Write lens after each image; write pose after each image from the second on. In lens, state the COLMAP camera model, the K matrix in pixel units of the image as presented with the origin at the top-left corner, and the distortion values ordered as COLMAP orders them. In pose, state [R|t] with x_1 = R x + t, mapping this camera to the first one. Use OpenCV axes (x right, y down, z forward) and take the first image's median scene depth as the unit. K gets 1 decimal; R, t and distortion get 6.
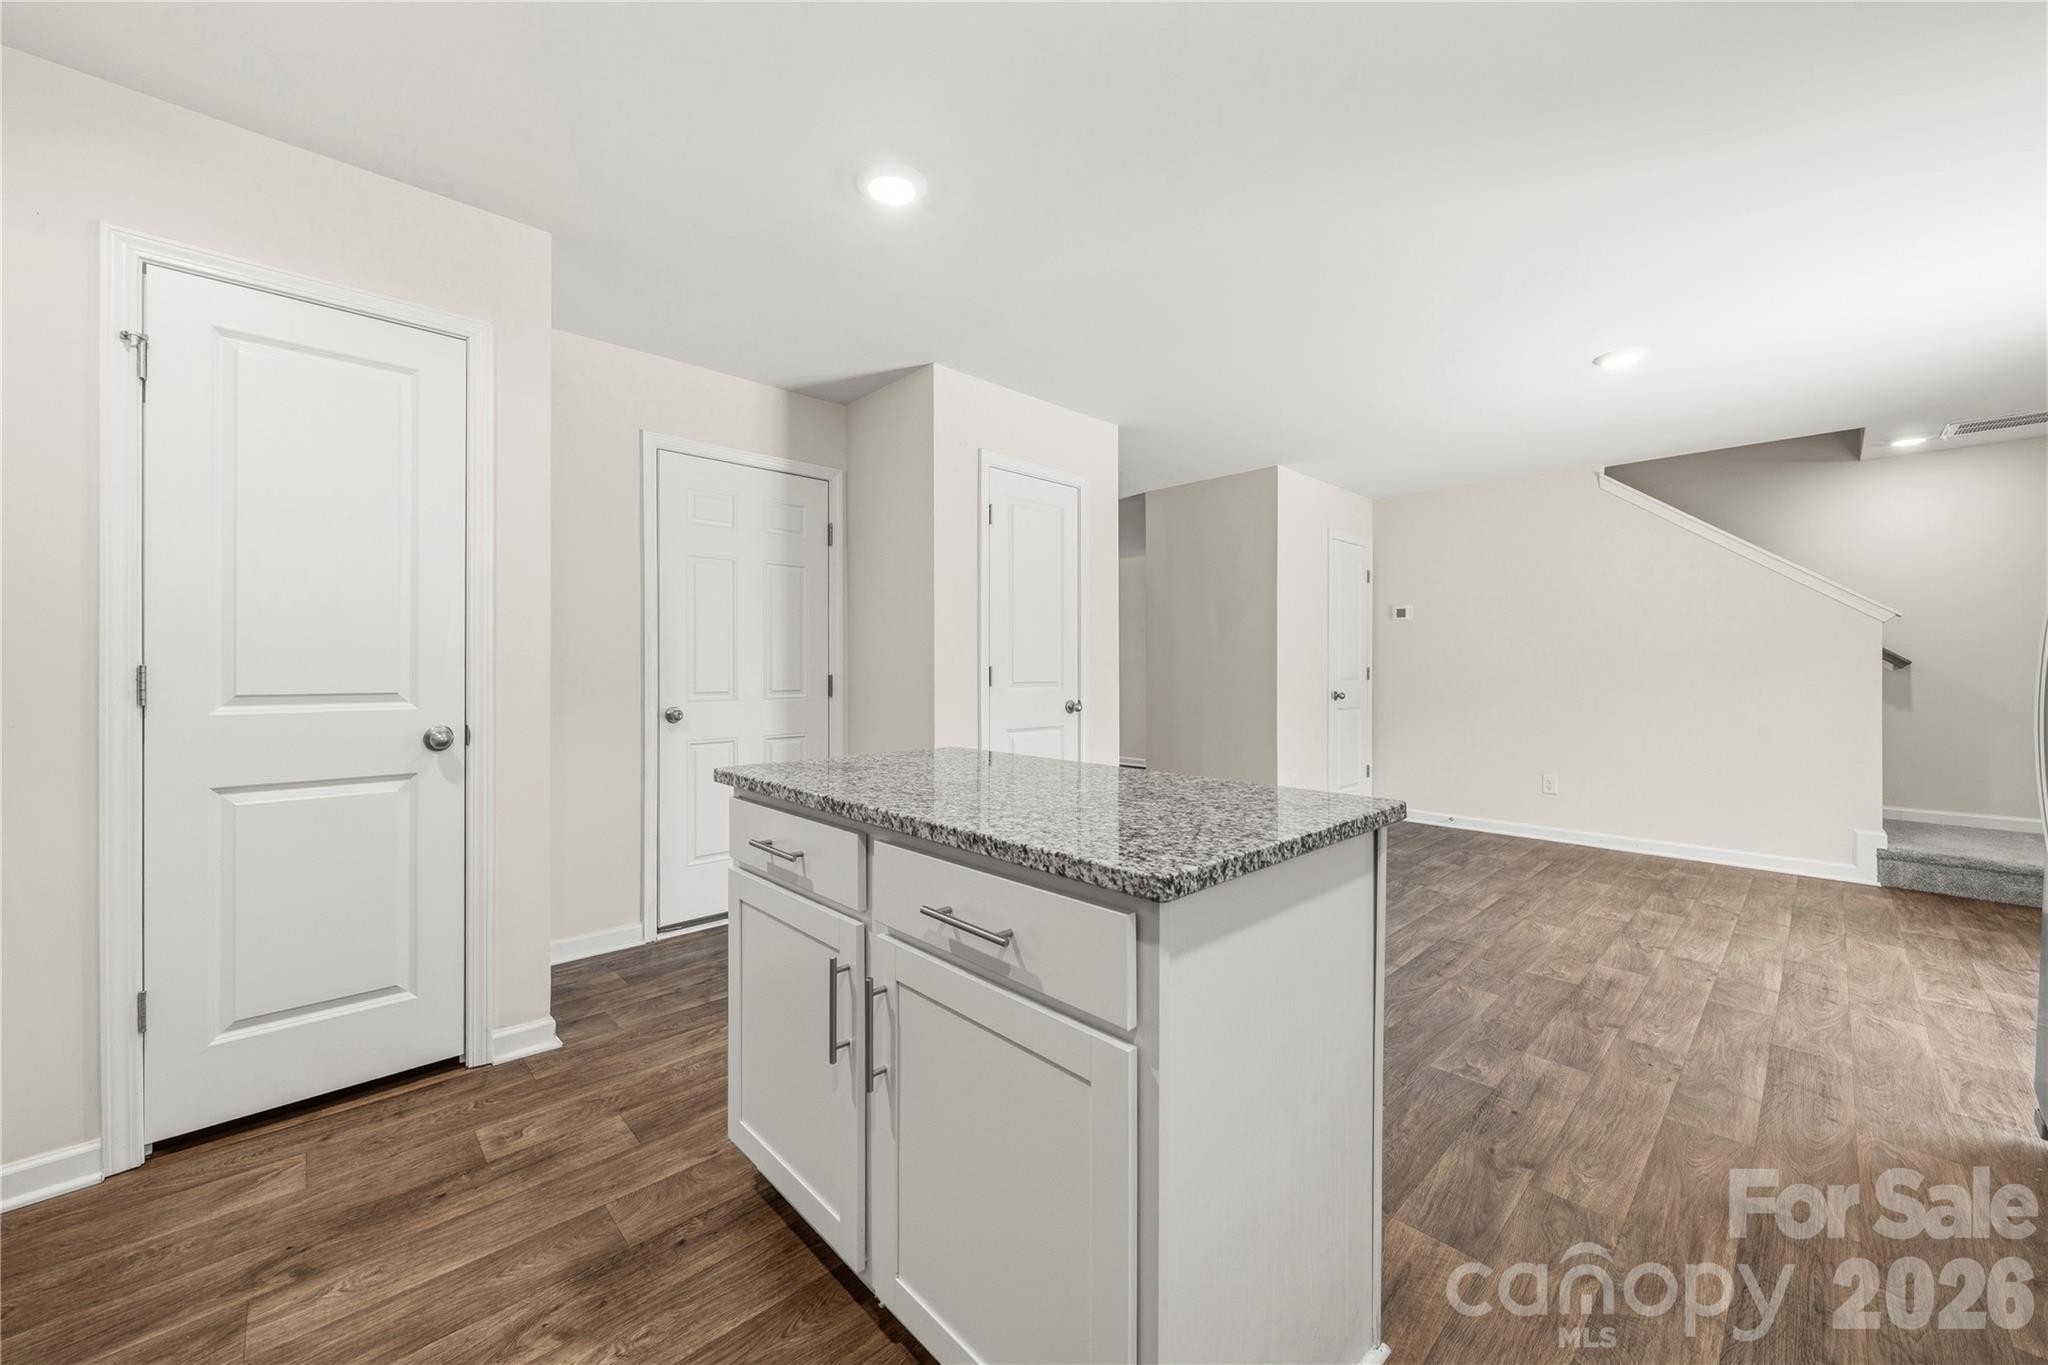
lens RADIAL K [[751.5, 0, 1028.9], [0, 751.5, 666.5], [0, 0, 1]] dist [-0.002845, -0.000353]
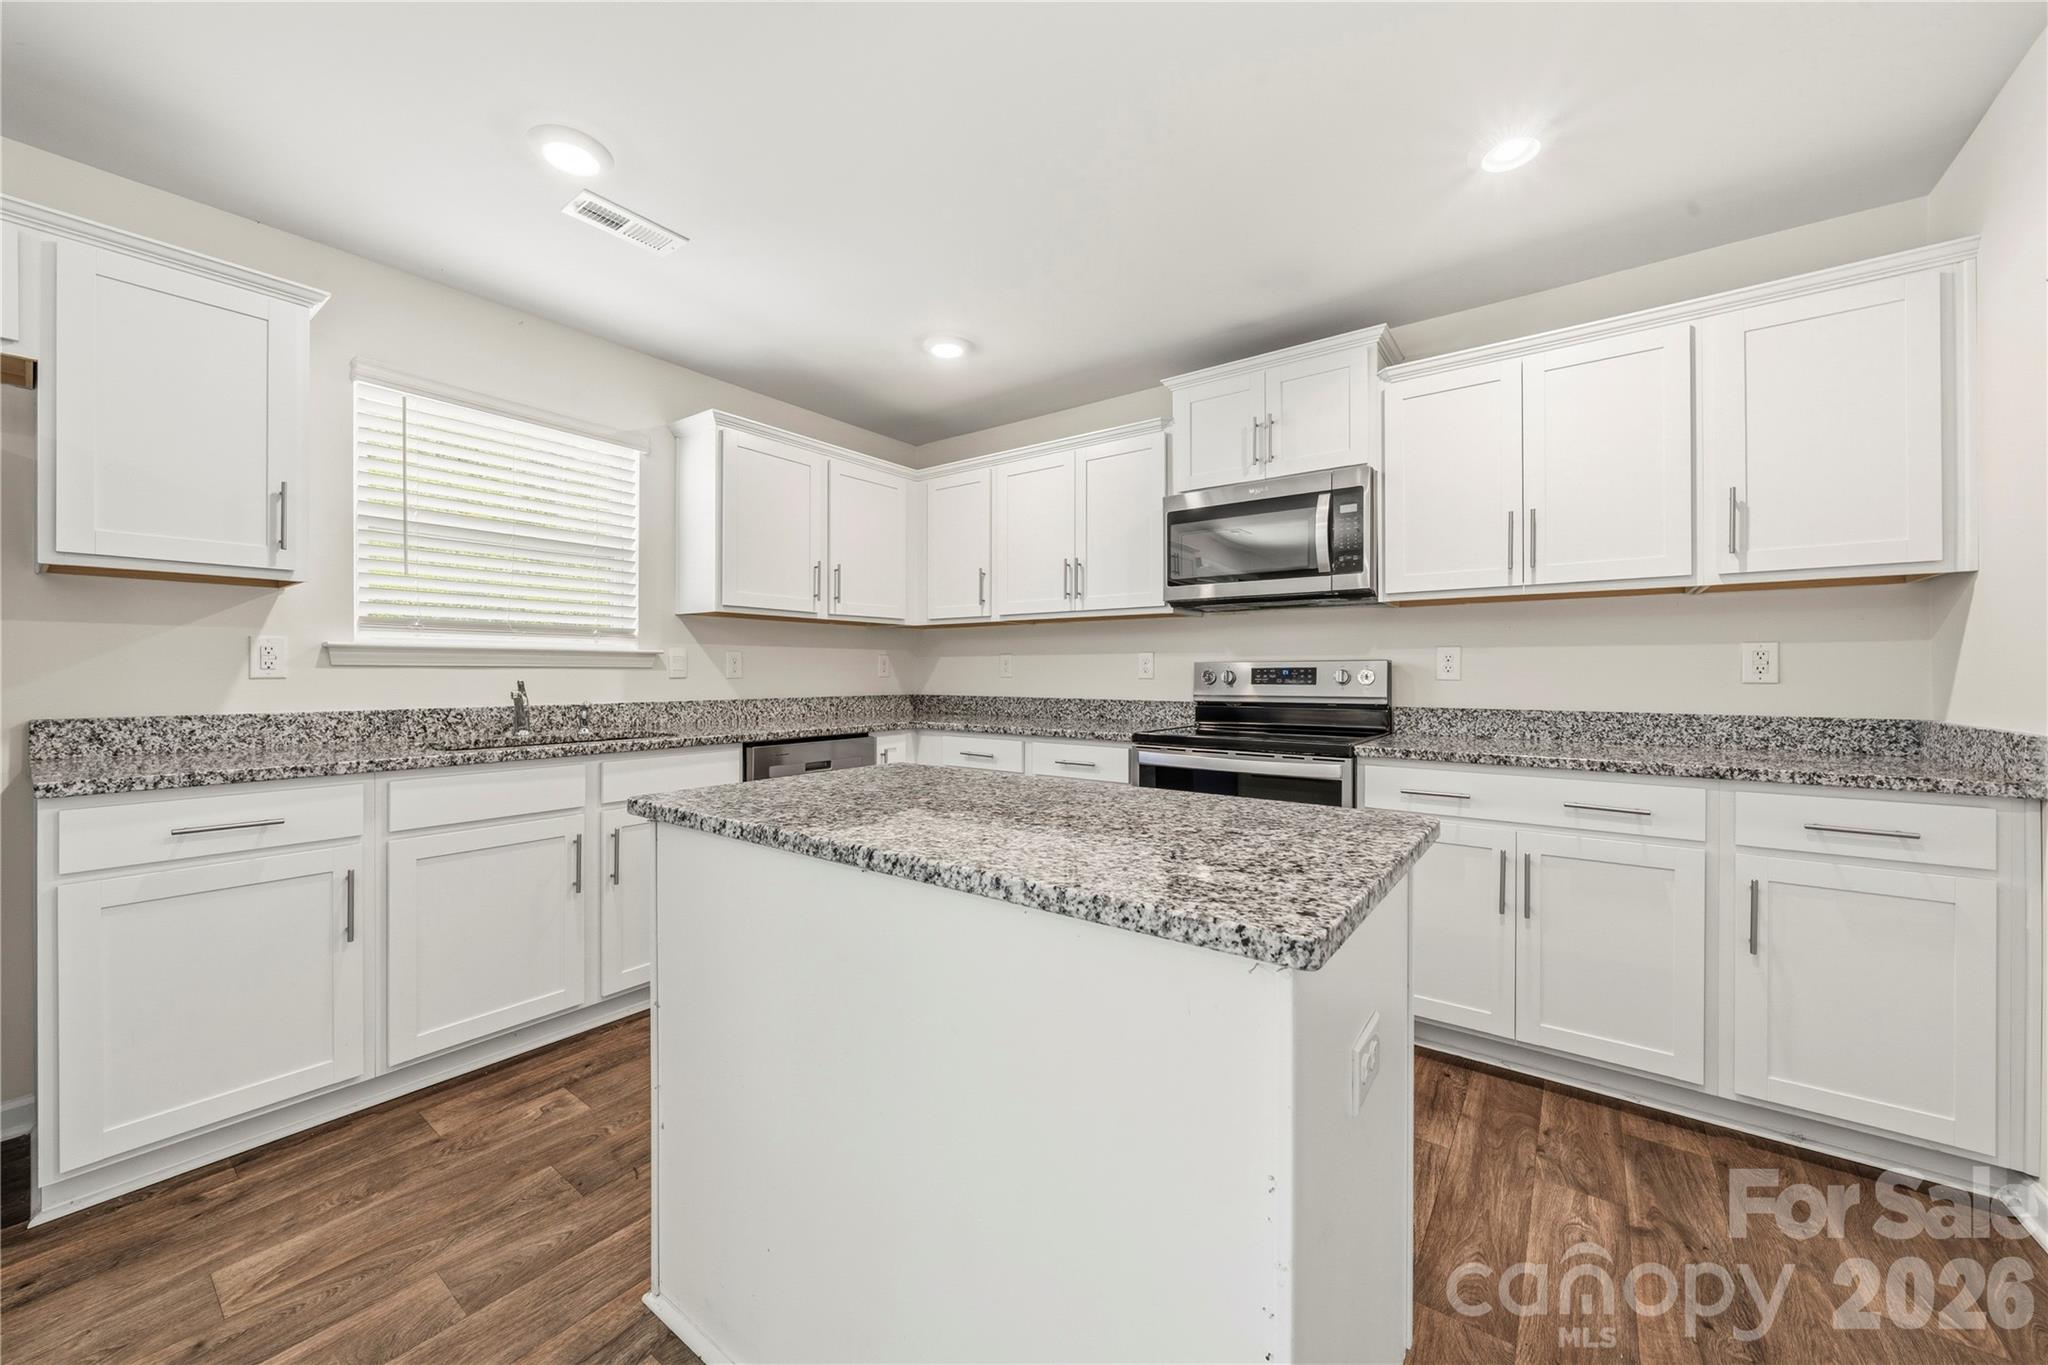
lens RADIAL K [[751.5, 0, 1017.8], [0, 751.5, 674.2], [0, 0, 1]] dist [-0.002845, -0.000353]
pose [[-0.985999, -0.000682, -0.166751, 0.081688], [-0.000301, 0.999997, -0.002311, 0.000444], [0.166752, -0.002228, -0.985996, 1.464795]]
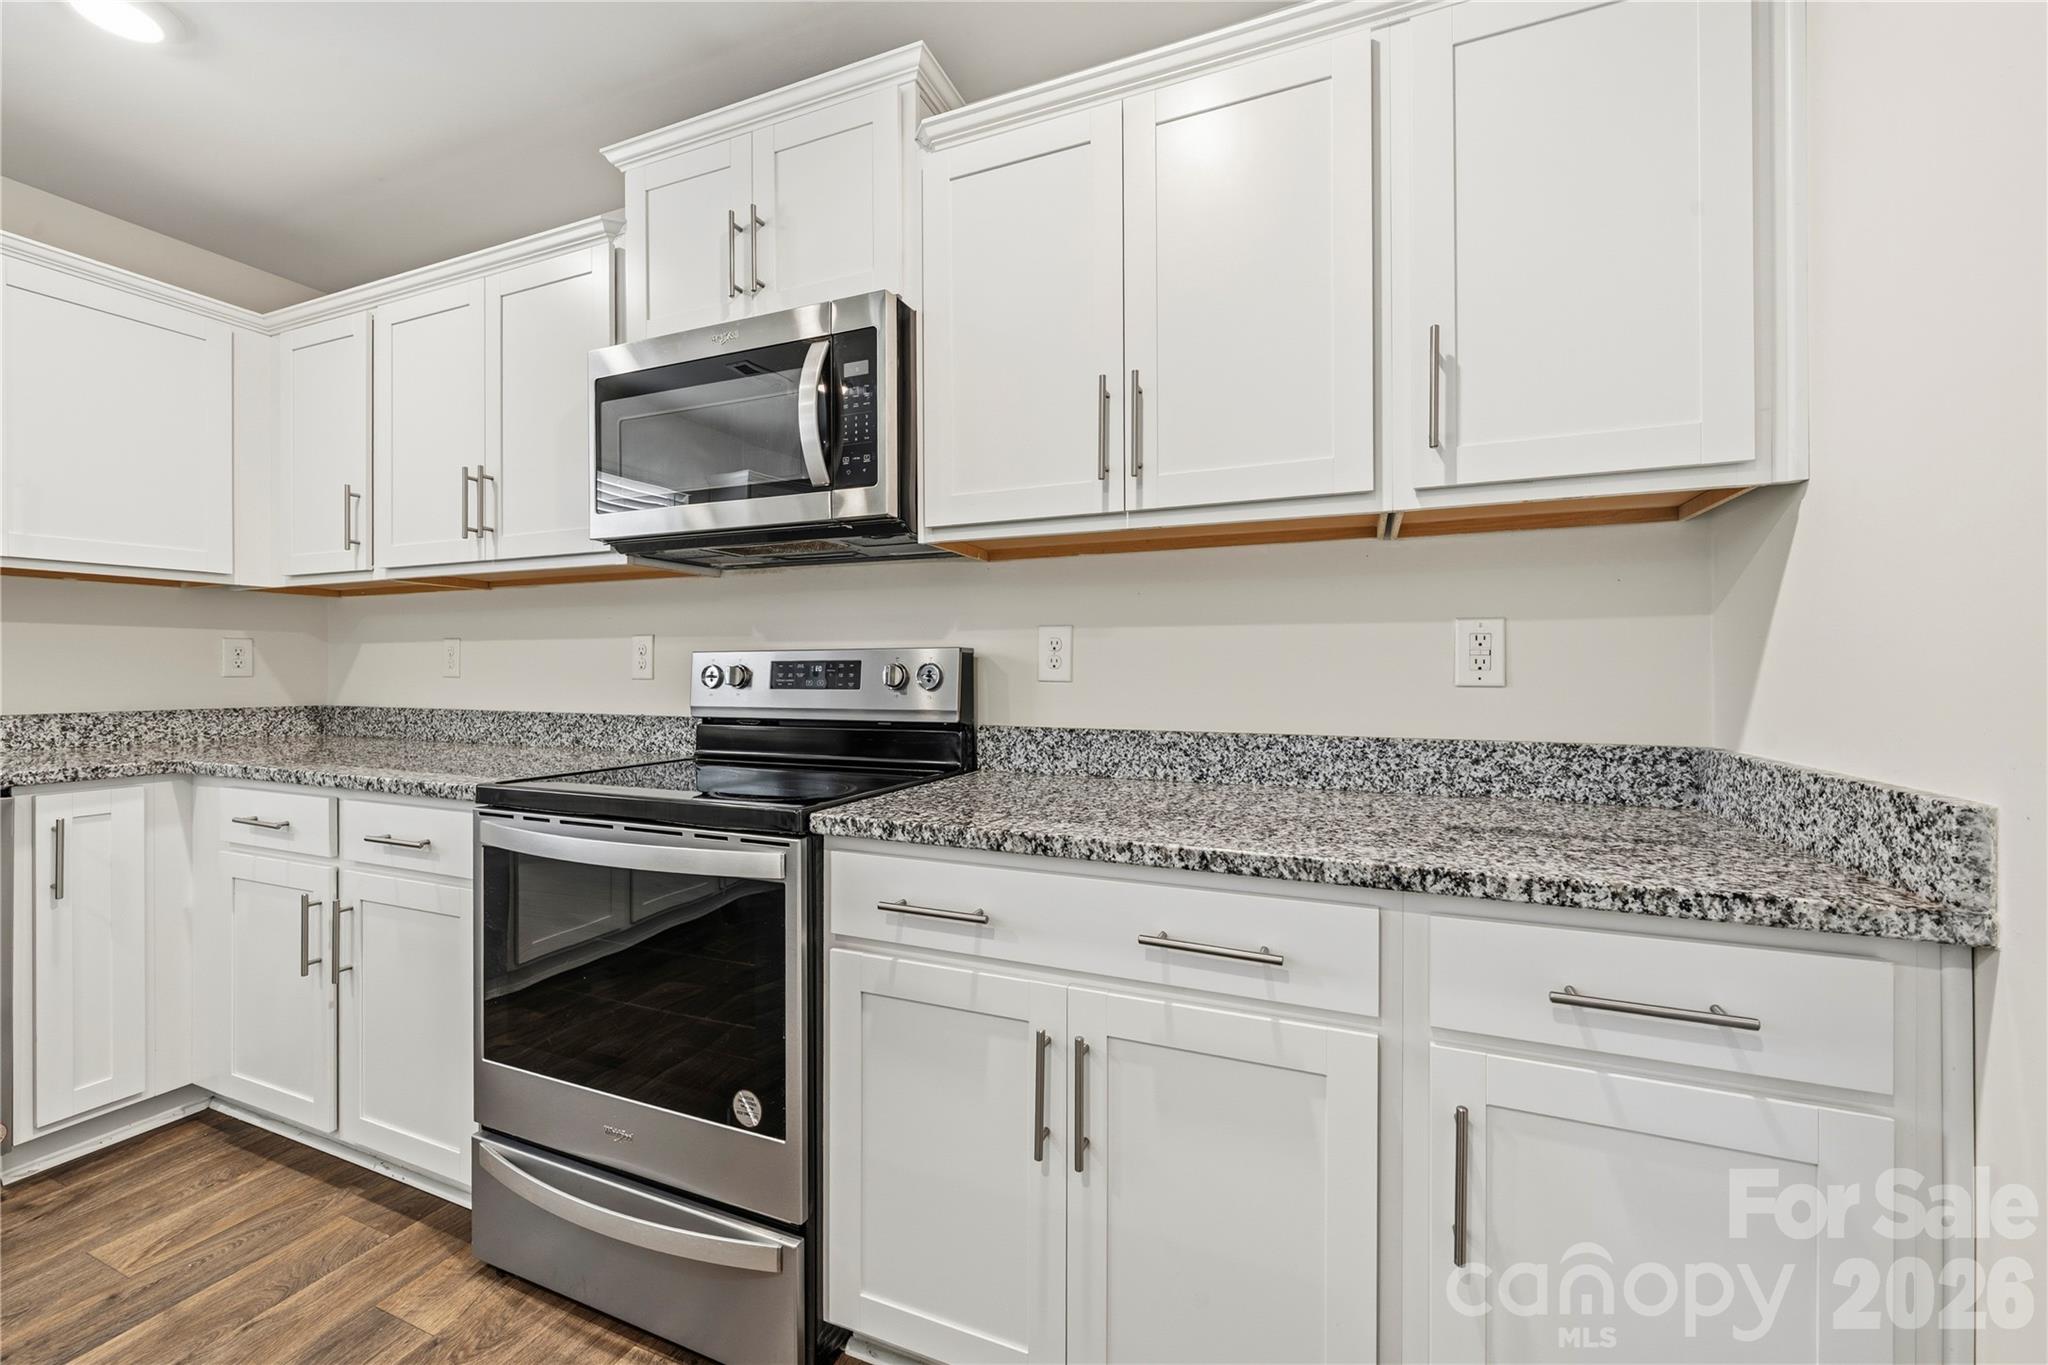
lens RADIAL K [[807.7, 0, 1014.8], [0, 807.7, 671.9], [0, 0, 1]] dist [-0.001142, 0.000070]
pose [[-0.915747, -0.000899, -0.401755, -0.567899], [0.000199, 0.999996, -0.002692, 0.000070], [0.401756, -0.002545, -0.915743, 1.012756]]
